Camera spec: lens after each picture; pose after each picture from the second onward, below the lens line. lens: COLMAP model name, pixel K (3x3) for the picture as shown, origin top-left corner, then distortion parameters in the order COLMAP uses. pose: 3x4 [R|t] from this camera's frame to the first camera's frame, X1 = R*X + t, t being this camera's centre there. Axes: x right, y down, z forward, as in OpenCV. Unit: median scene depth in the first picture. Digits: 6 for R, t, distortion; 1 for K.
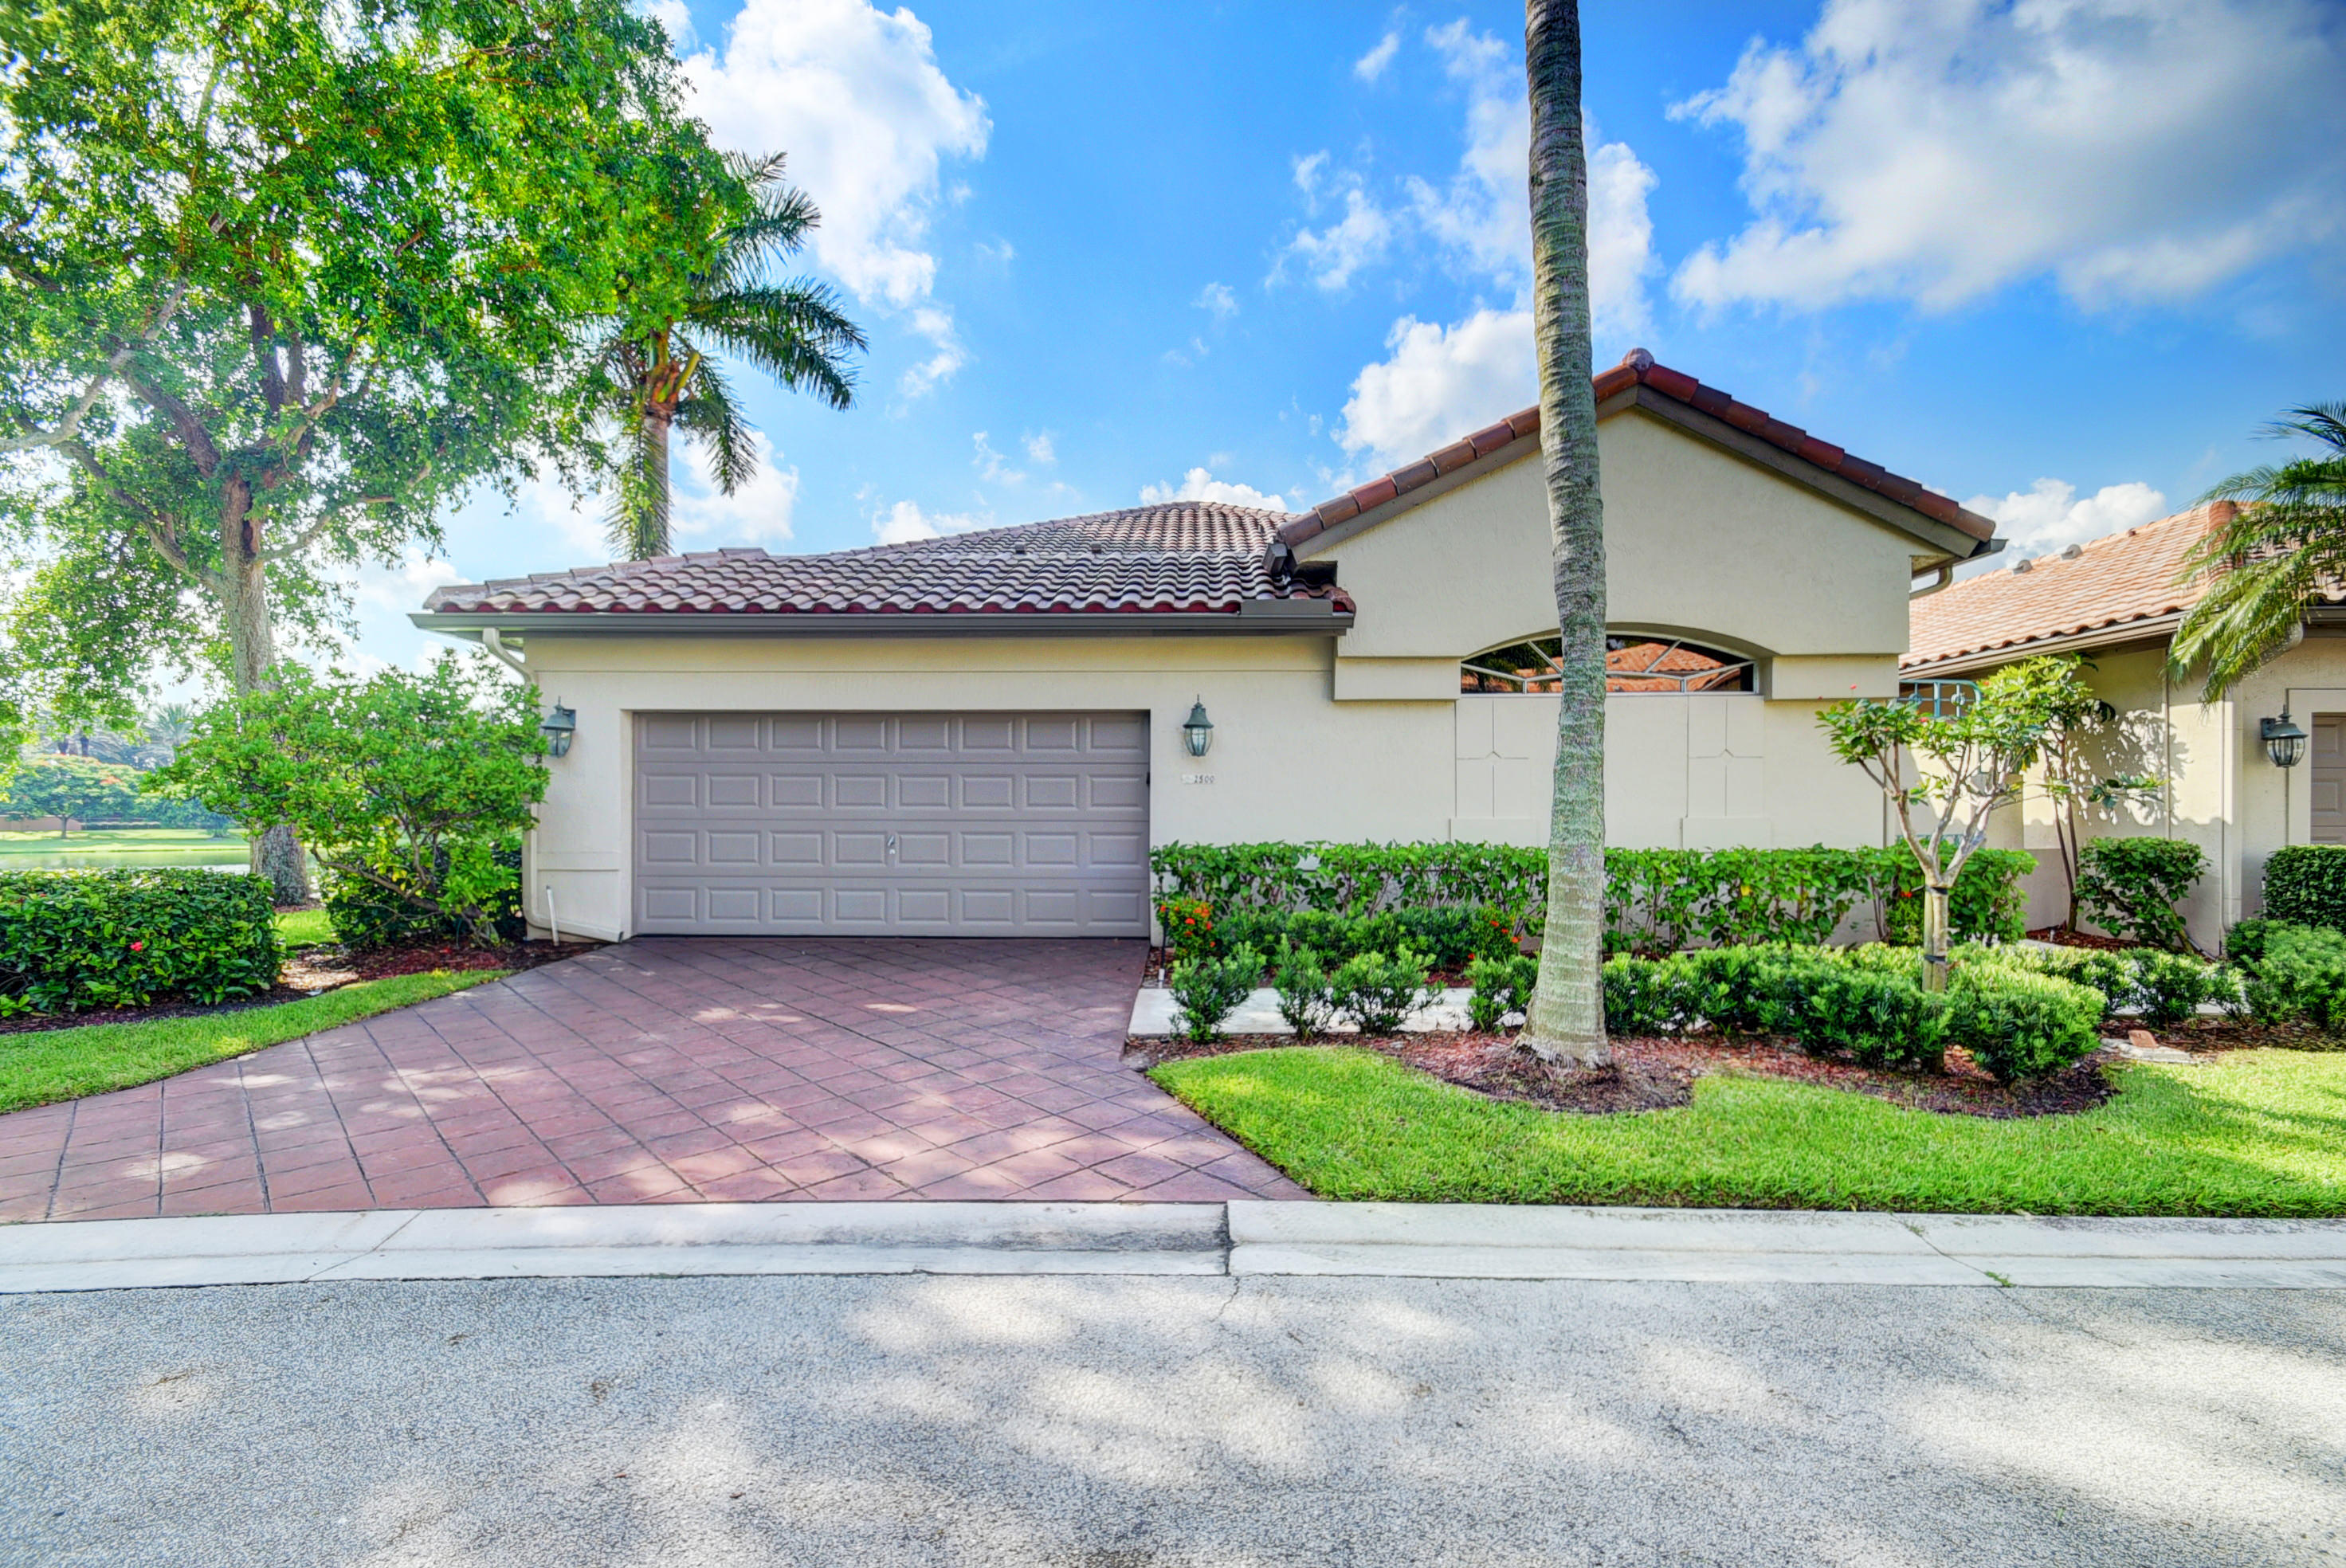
lens RADIAL K [[1024.4, 0, 1152.8], [0, 1024.4, 802.9], [0, 0, 1]] dist [-0.002364, -0.007880]
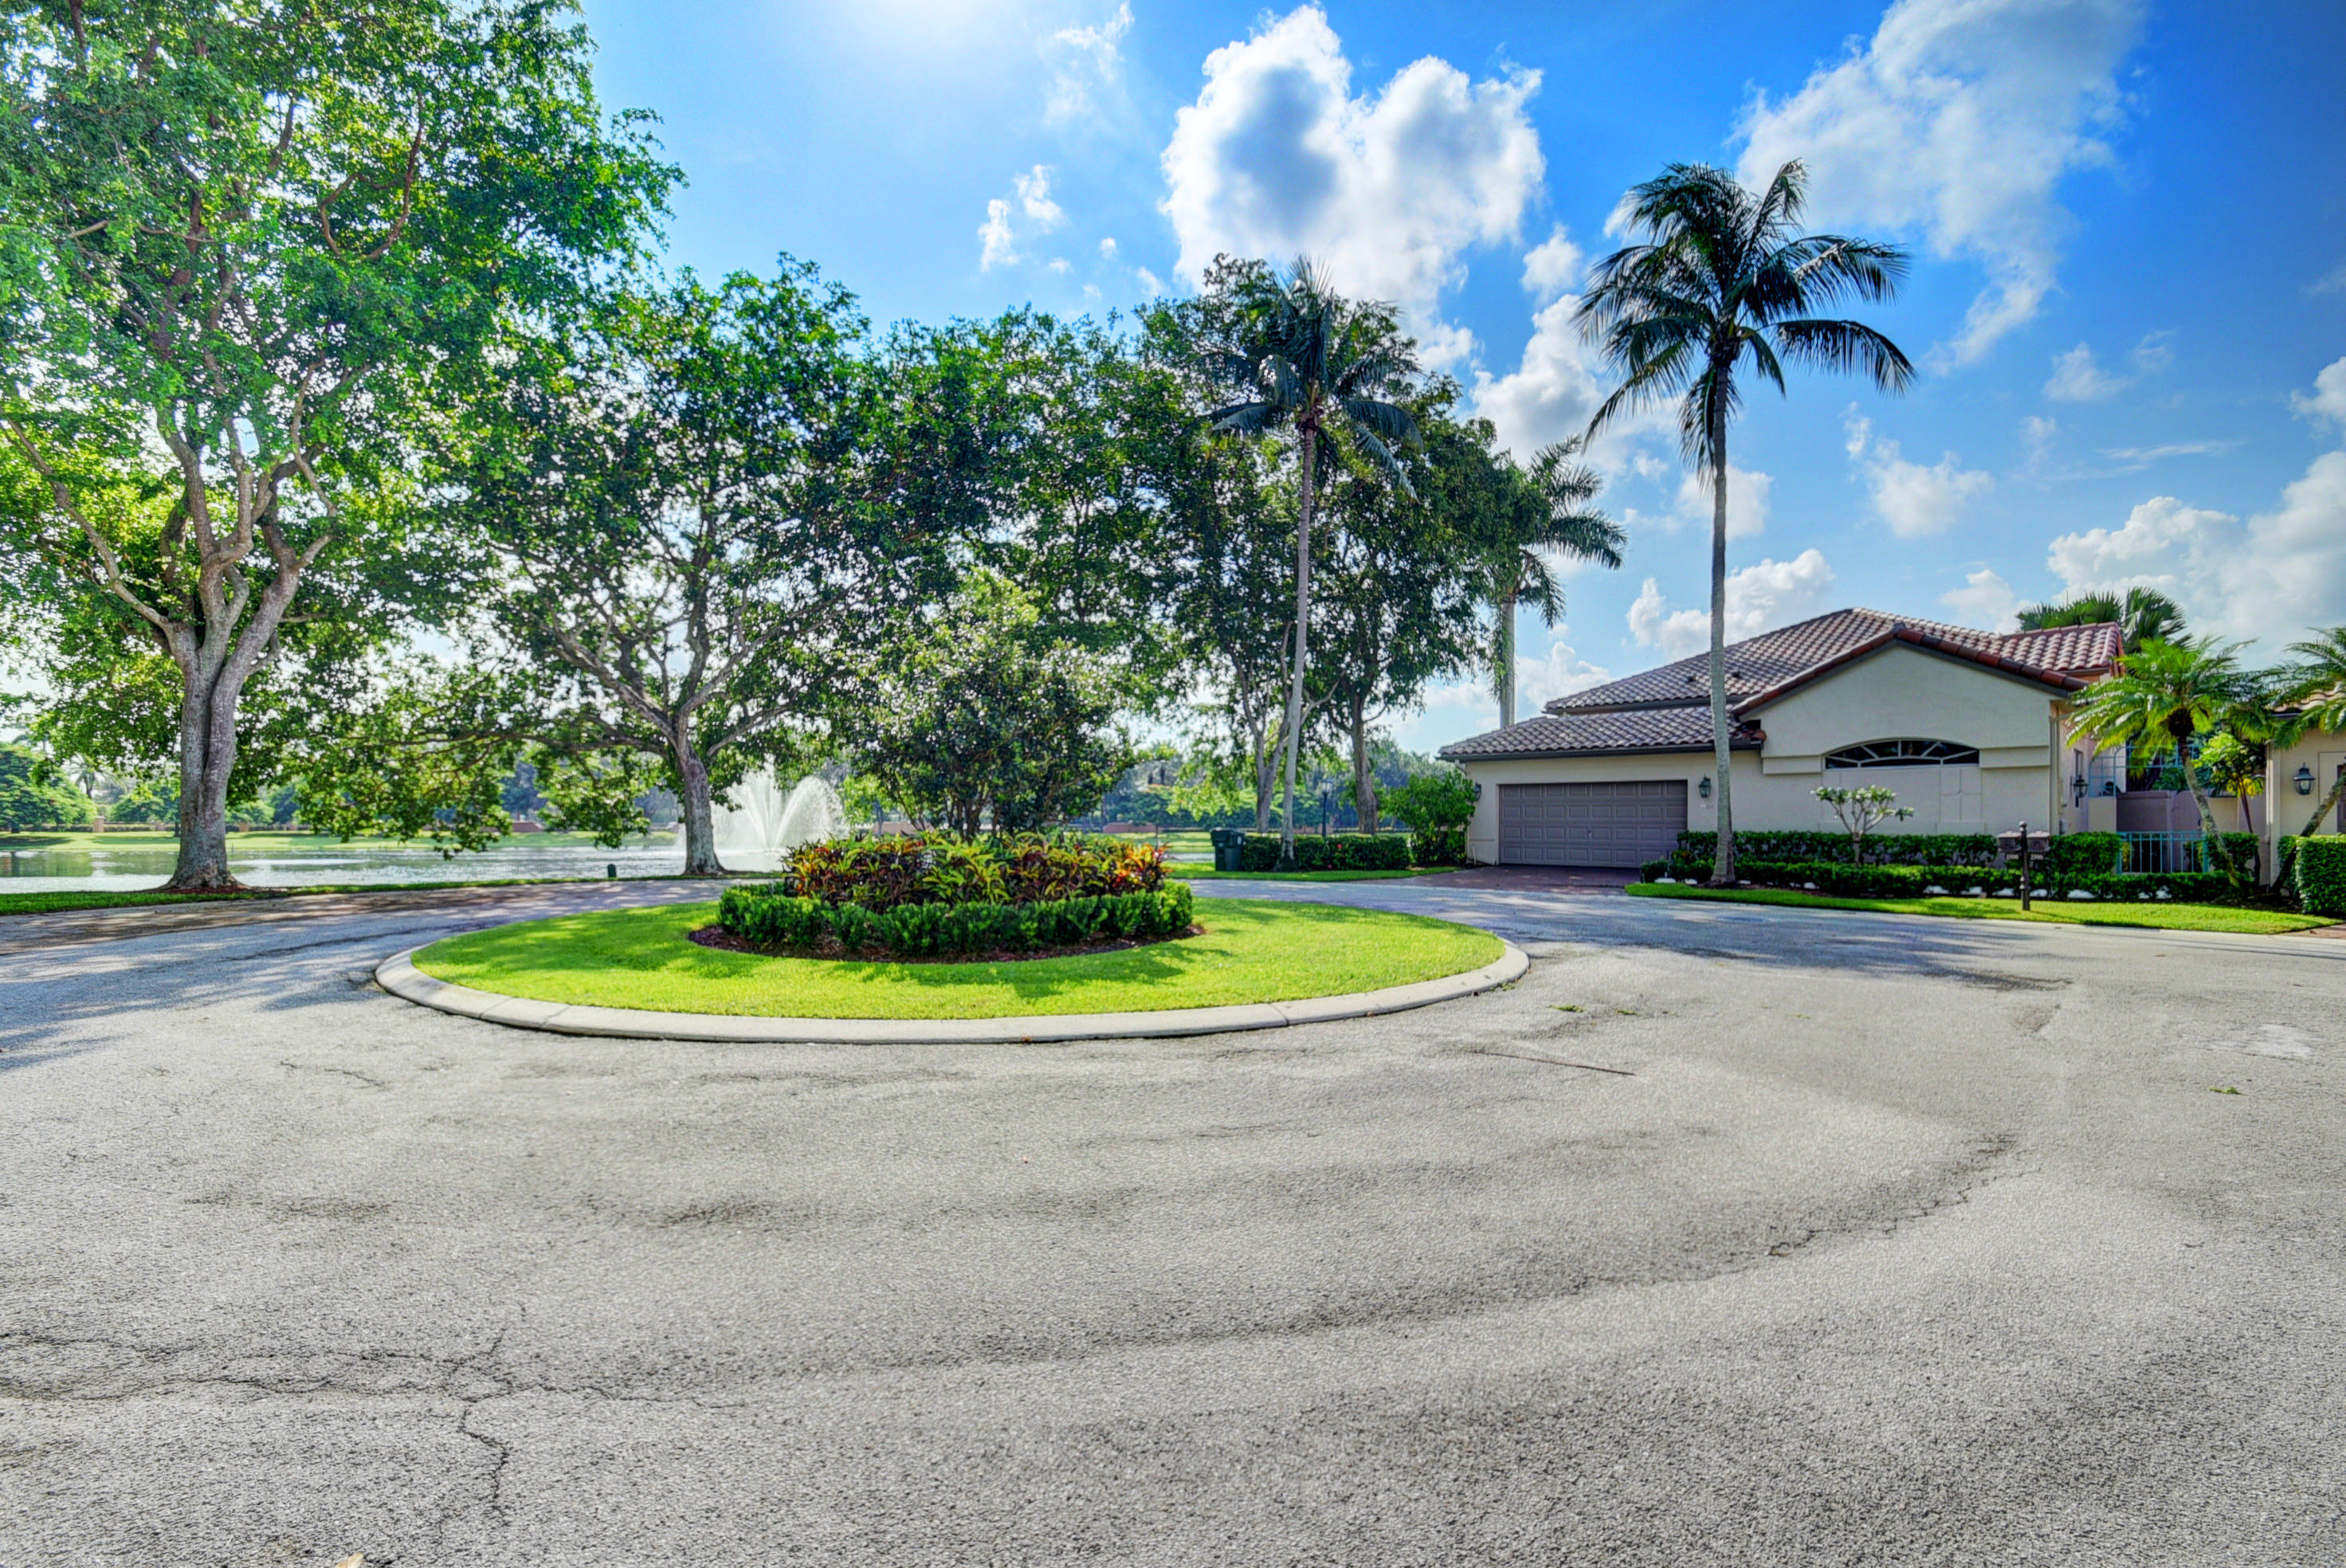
lens RADIAL K [[1024.4, 0, 1166.2], [0, 1024.4, 799.6], [0, 0, 1]] dist [-0.002364, -0.007880]
pose [[0.709060, -0.014001, -0.705010, 0.908313], [0.004222, 0.999869, -0.015610, -0.006732], [0.705136, 0.008092, 0.709026, -1.799198]]
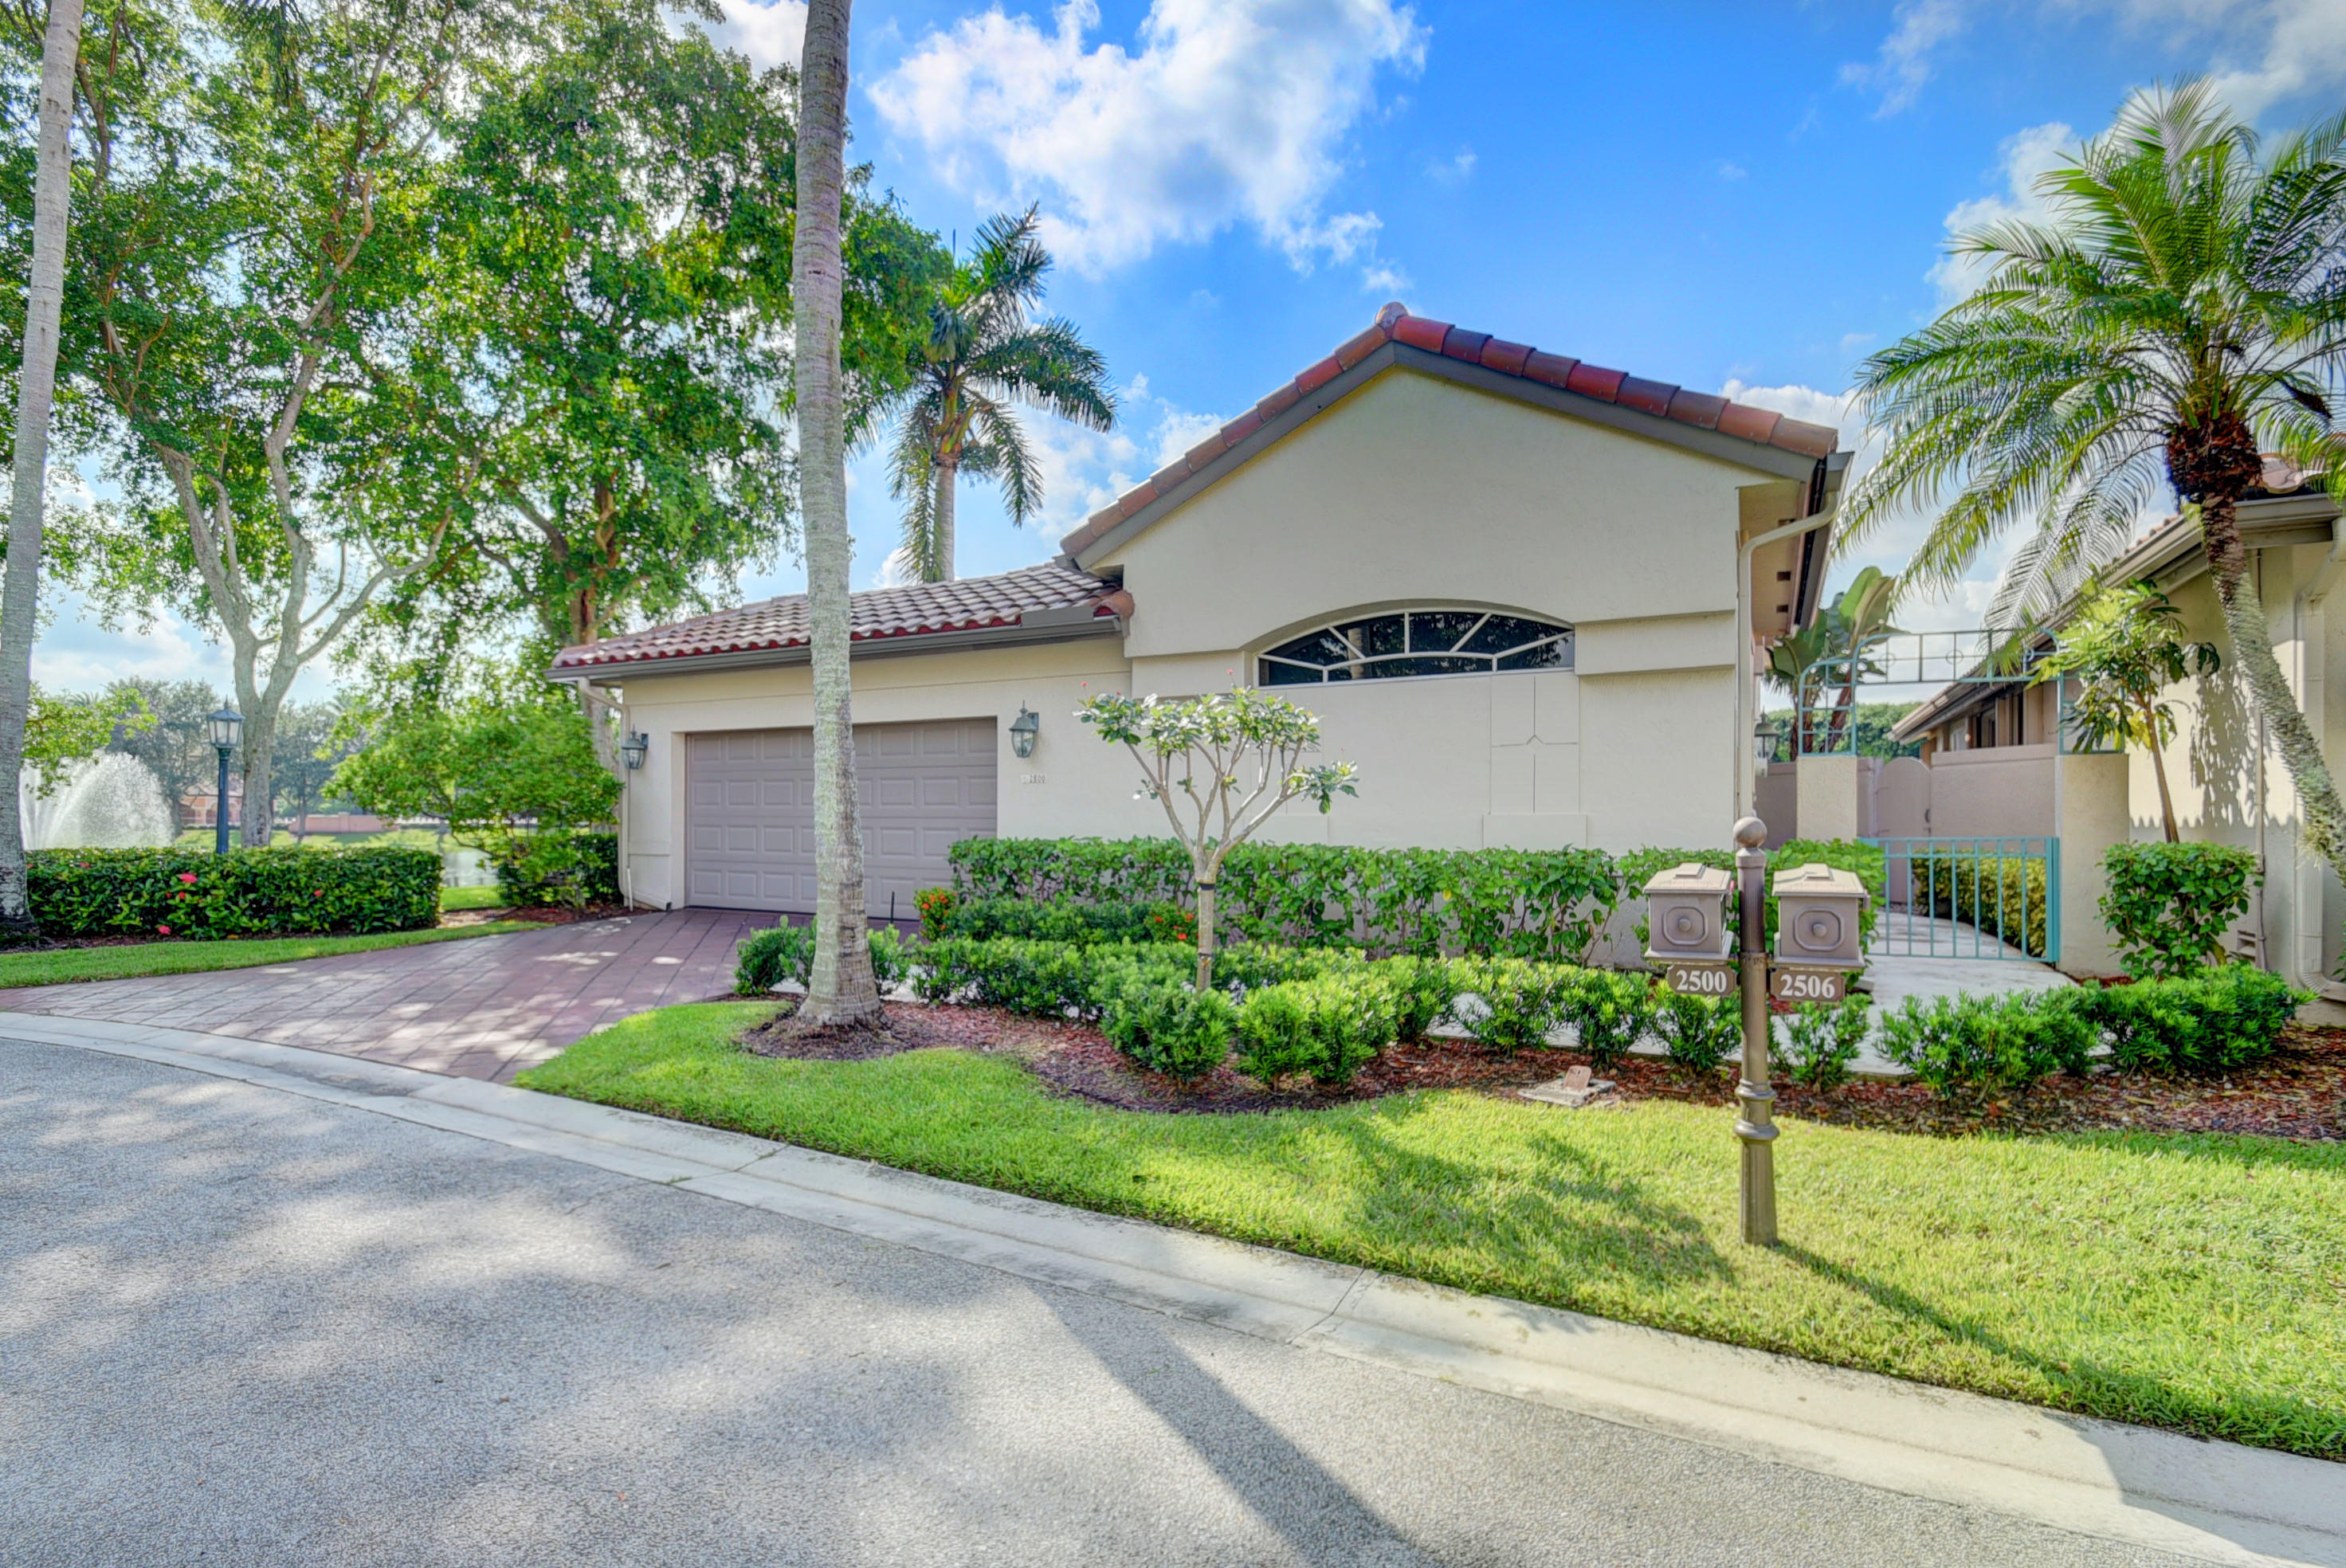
lens RADIAL K [[1099.2, 0, 1157.2], [0, 1099.2, 798.7], [0, 0, 1]] dist [0.005043, -0.009429]
pose [[0.893909, -0.006606, -0.448199, 0.701124], [0.004273, 0.999972, -0.006217, 0.005760], [0.448227, 0.003643, 0.893912, 0.023802]]
